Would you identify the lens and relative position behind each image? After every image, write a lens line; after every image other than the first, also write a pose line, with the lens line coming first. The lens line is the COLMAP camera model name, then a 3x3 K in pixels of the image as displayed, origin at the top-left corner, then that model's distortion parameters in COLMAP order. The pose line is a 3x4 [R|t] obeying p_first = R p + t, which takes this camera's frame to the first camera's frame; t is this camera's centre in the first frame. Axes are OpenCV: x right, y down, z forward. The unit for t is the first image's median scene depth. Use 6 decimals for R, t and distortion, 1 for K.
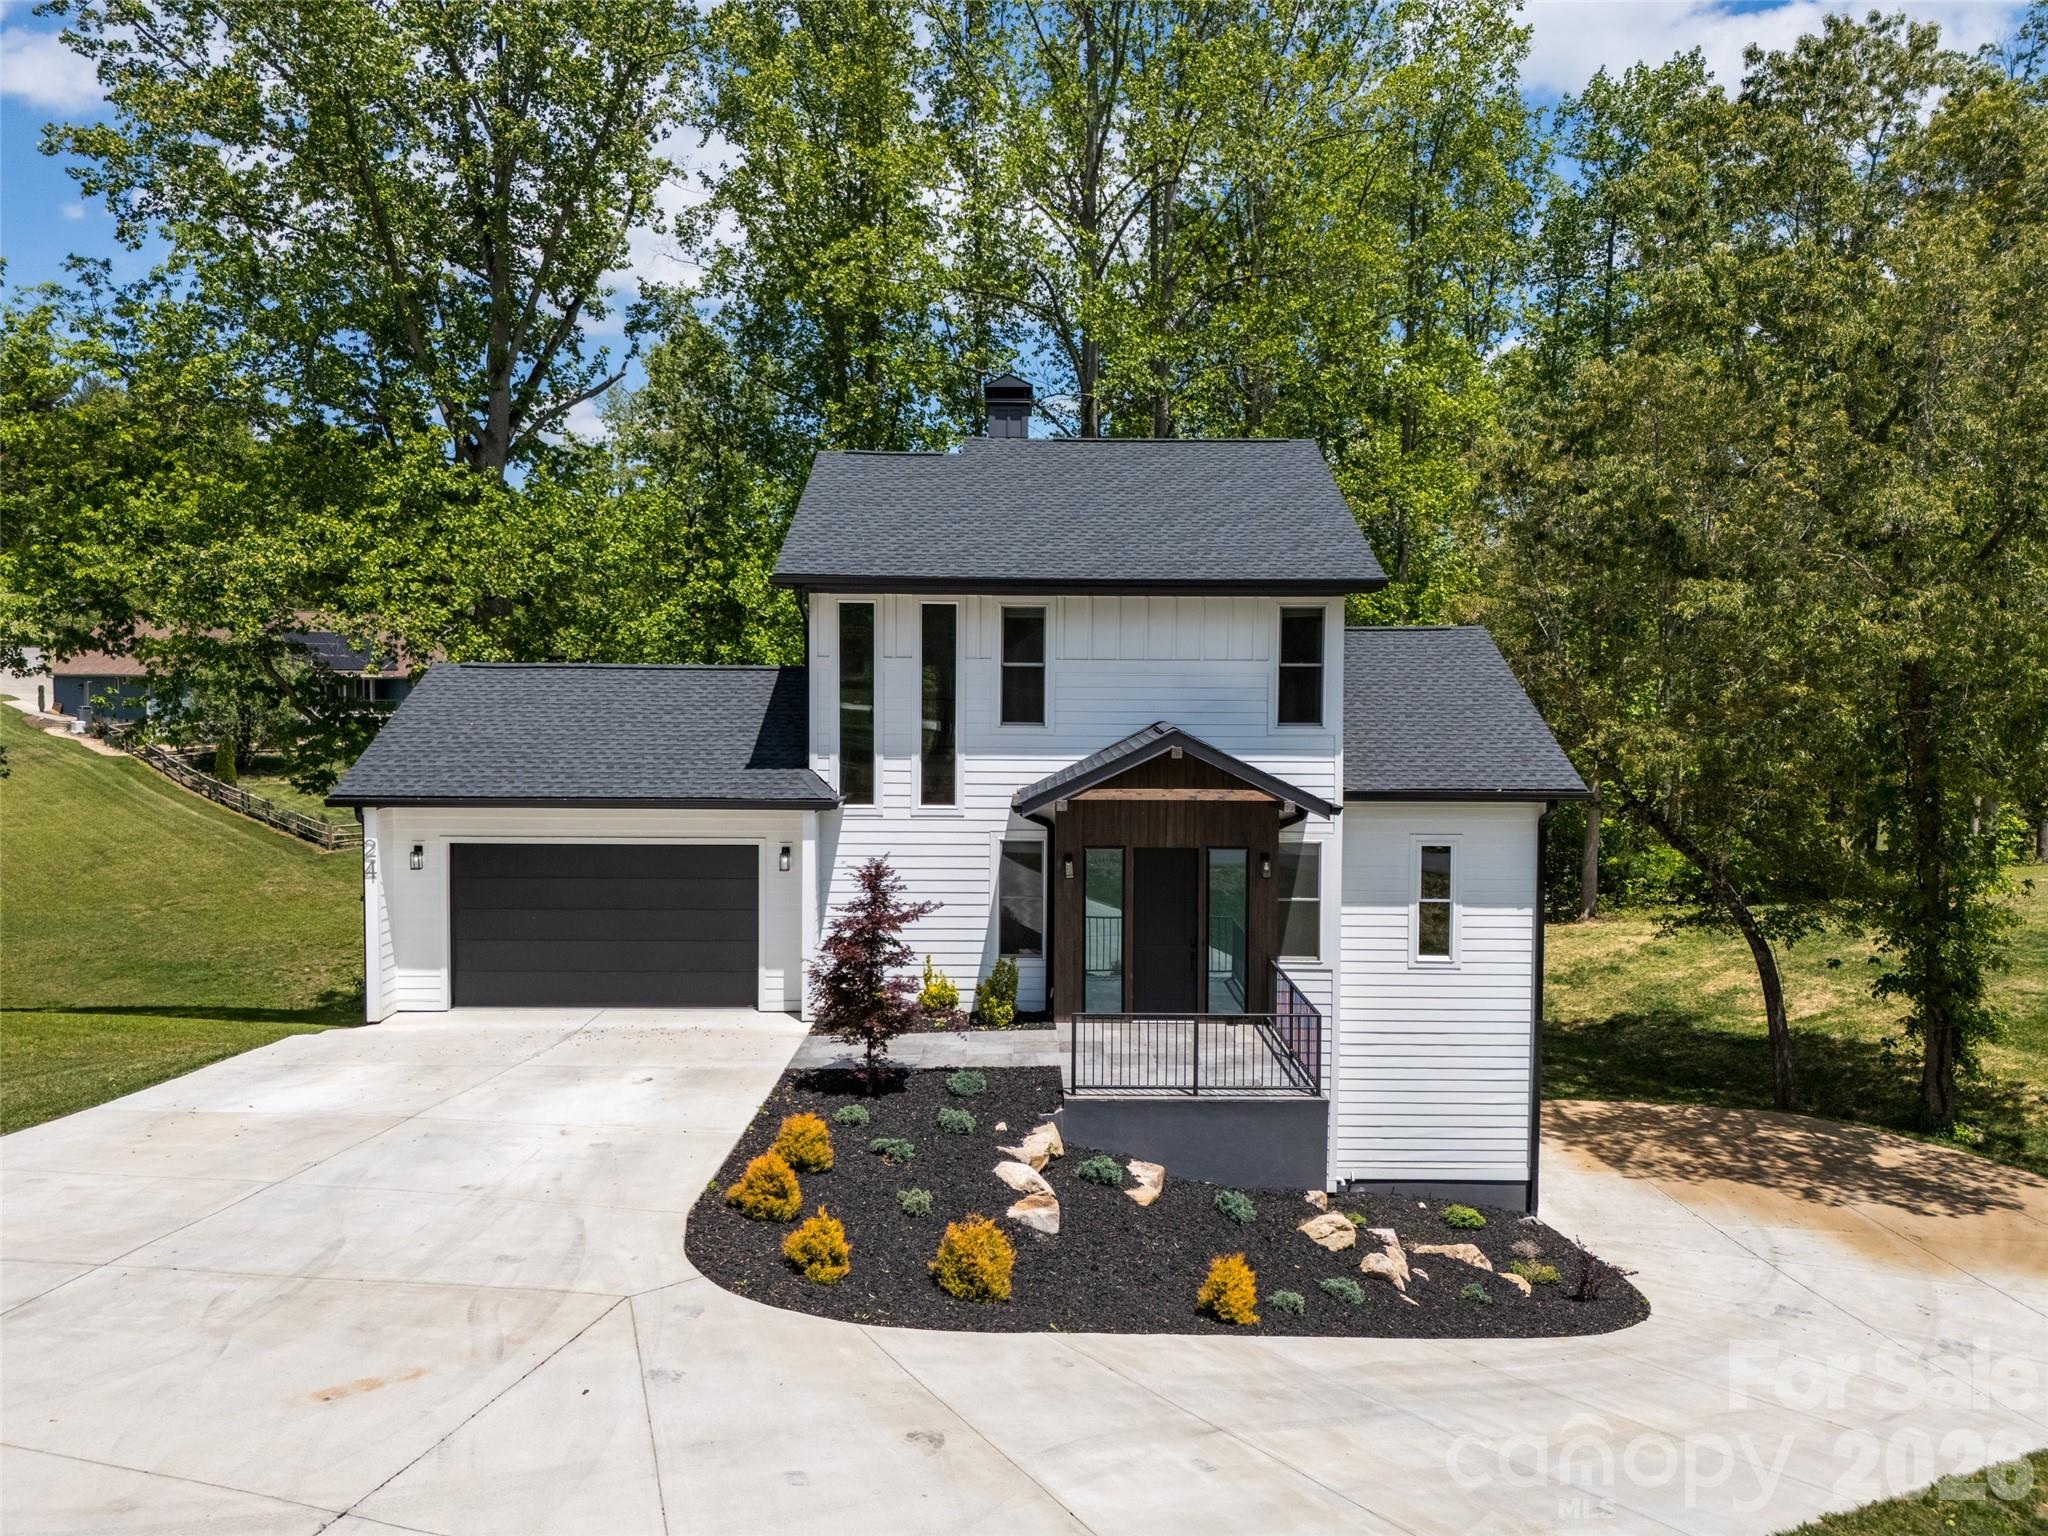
lens RADIAL K [[1532.1, 0, 1024.0], [0, 1532.1, 768.0], [0, 0, 1]] dist [0.002121, -0.003022]
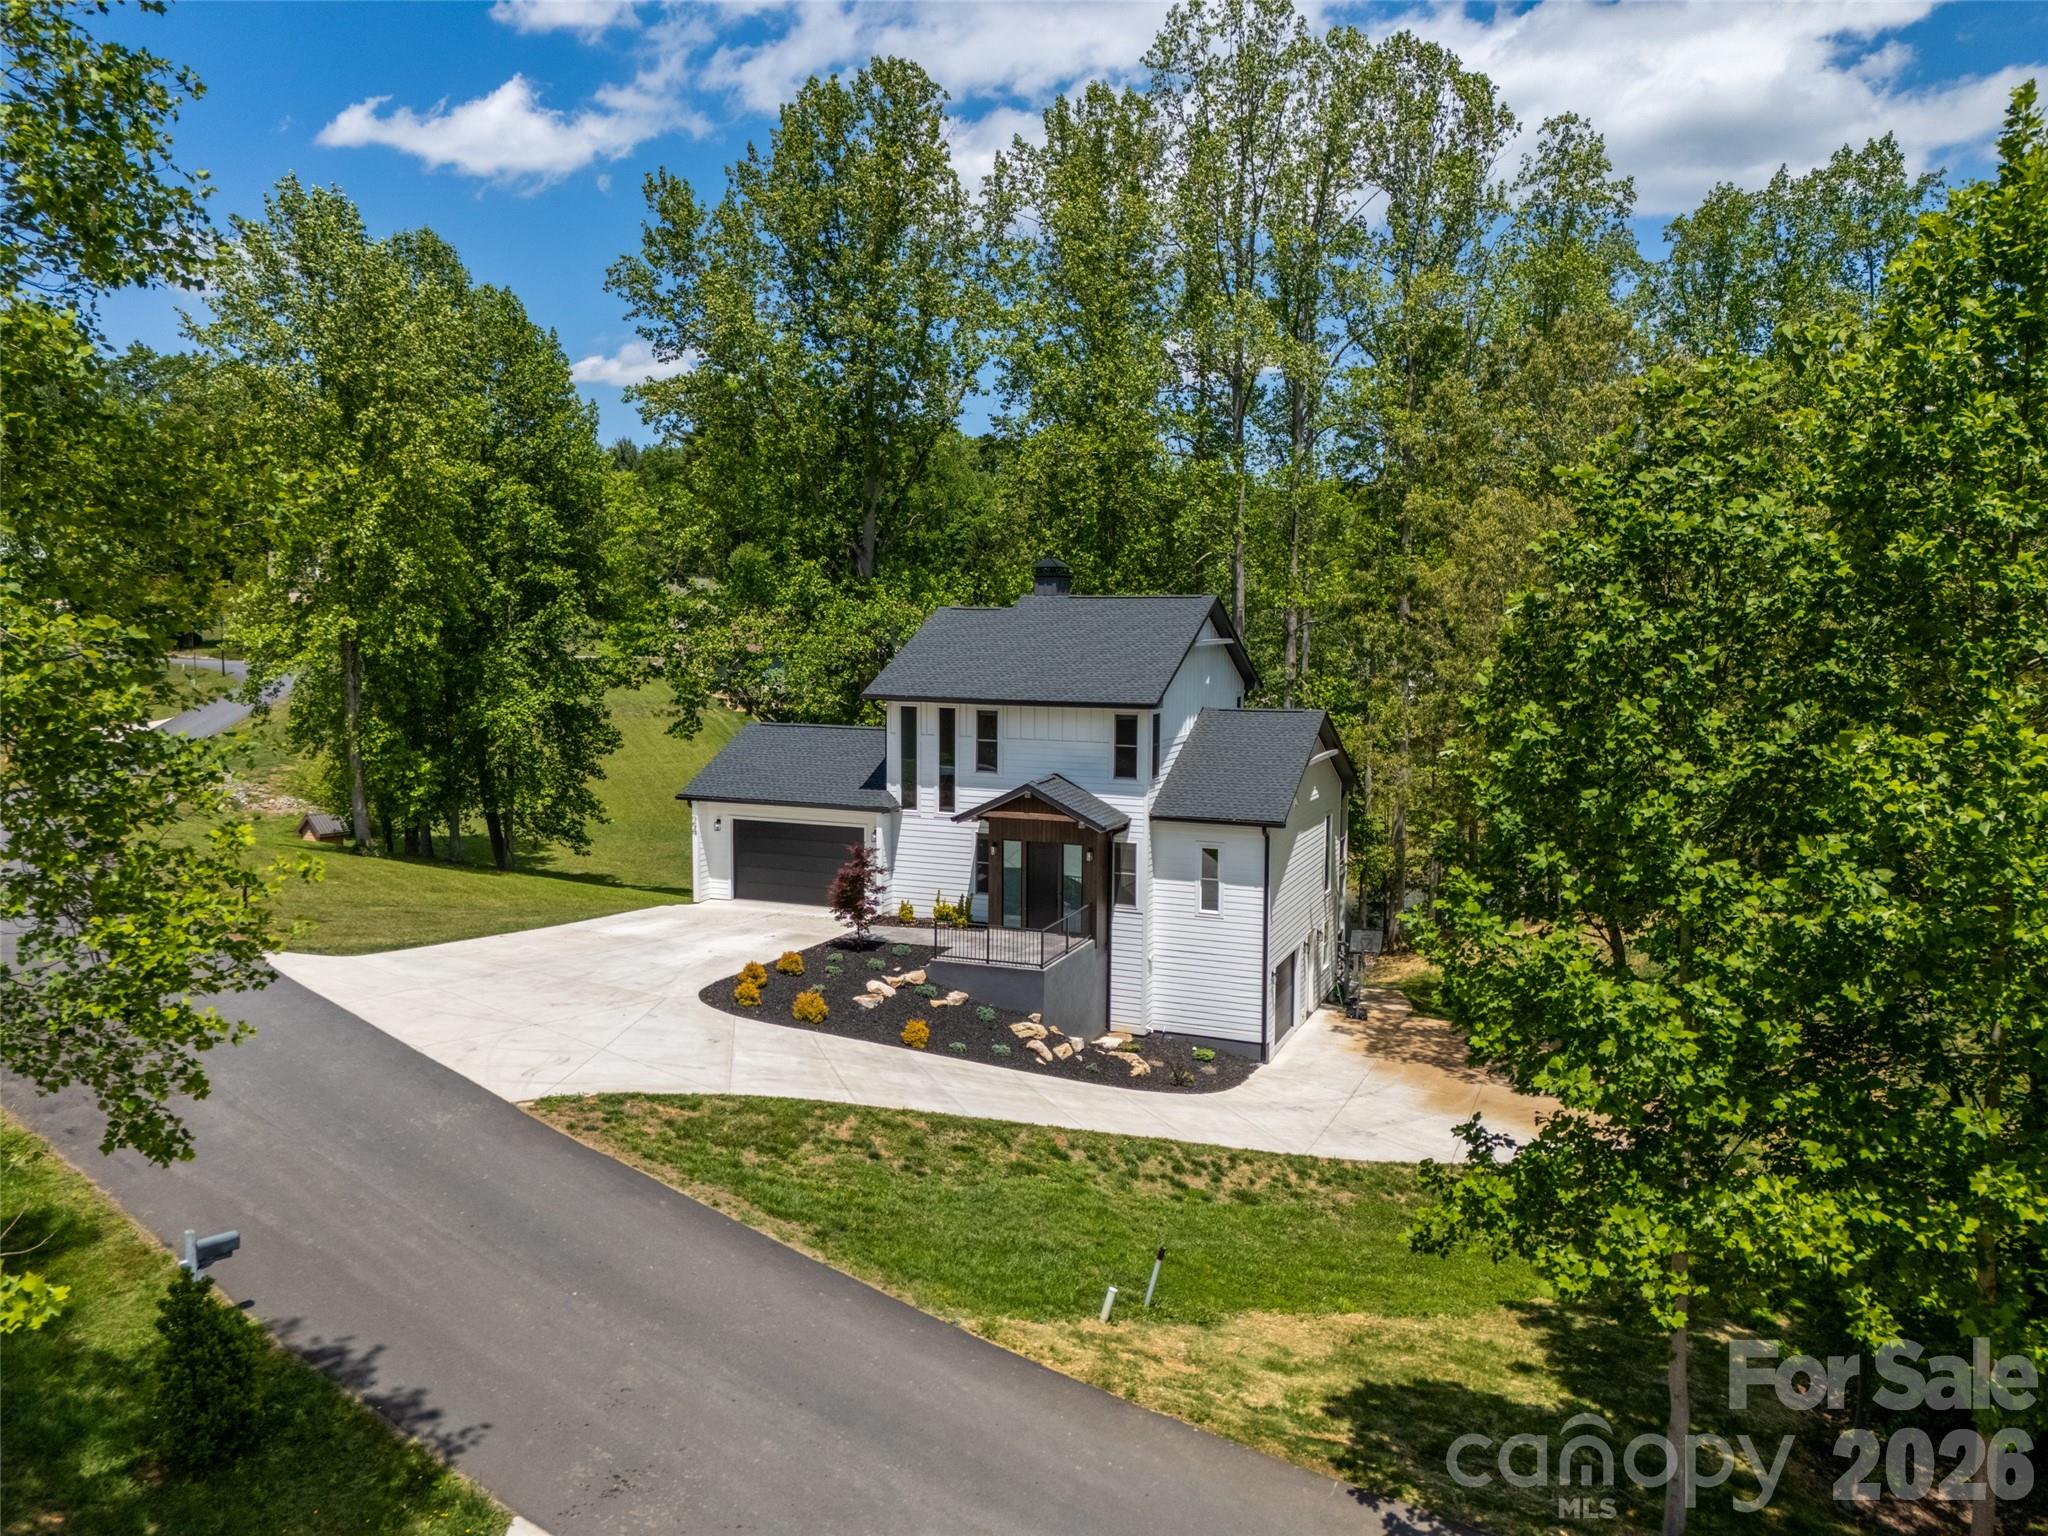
lens RADIAL K [[1532.1, 0, 1024.0], [0, 1532.1, 768.0], [0, 0, 1]] dist [0.002121, -0.003022]
pose [[0.919168, 0.037837, -0.392044, 0.784898], [-0.020576, 0.998629, 0.048138, -0.125738], [0.393328, -0.036180, 0.918686, -0.724904]]
